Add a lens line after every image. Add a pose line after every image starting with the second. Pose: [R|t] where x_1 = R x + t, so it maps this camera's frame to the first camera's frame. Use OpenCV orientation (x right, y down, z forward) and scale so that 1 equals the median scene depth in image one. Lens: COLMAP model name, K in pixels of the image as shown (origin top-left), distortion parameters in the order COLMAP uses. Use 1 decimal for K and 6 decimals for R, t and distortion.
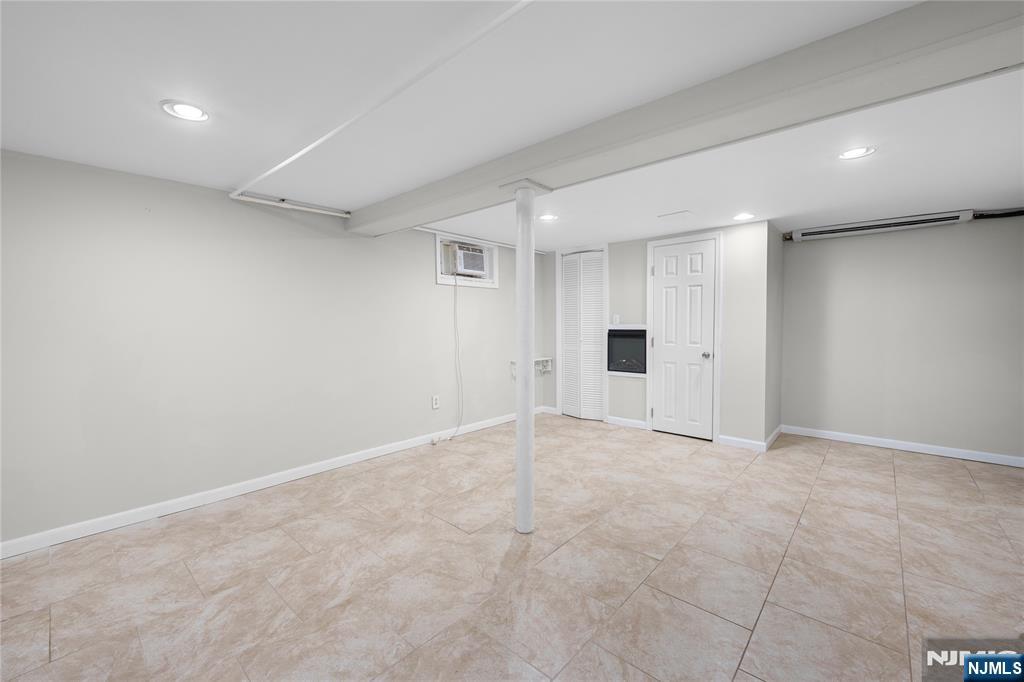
lens RADIAL K [[414.2, 0, 511.6], [0, 414.2, 337.4], [0, 0, 1]] dist [-0.001116, -0.000181]
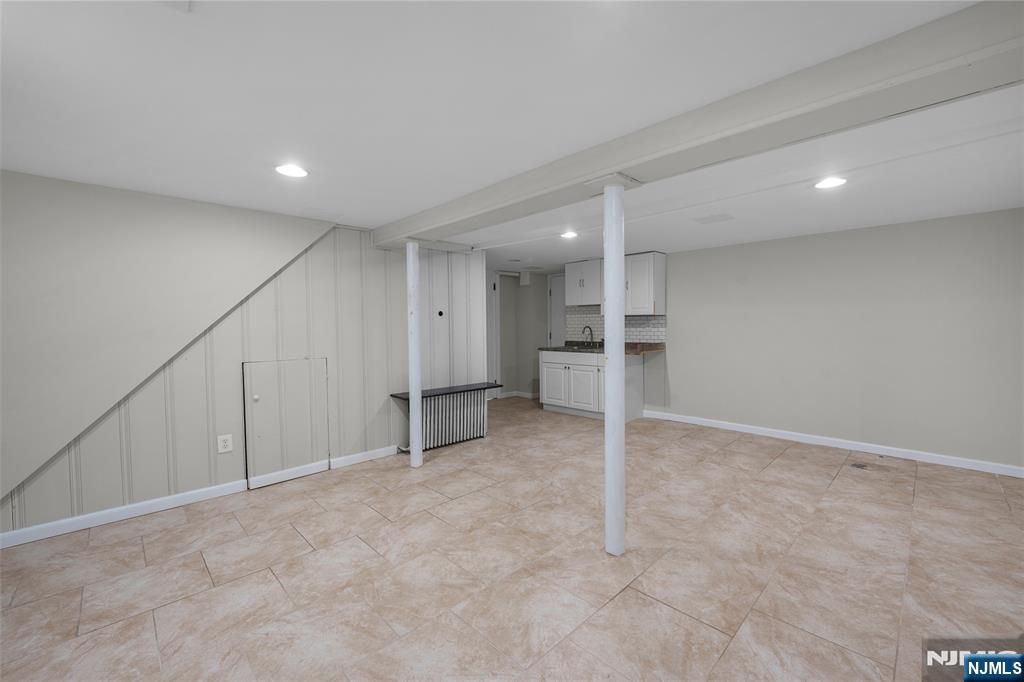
lens RADIAL K [[414.2, 0, 511.6], [0, 414.2, 337.4], [0, 0, 1]] dist [-0.001116, -0.000181]
pose [[-0.997470, 0.009291, 0.070477, 0.198356], [0.014293, 0.997388, 0.070803, -0.085350], [-0.069635, 0.071631, -0.994997, 1.948880]]
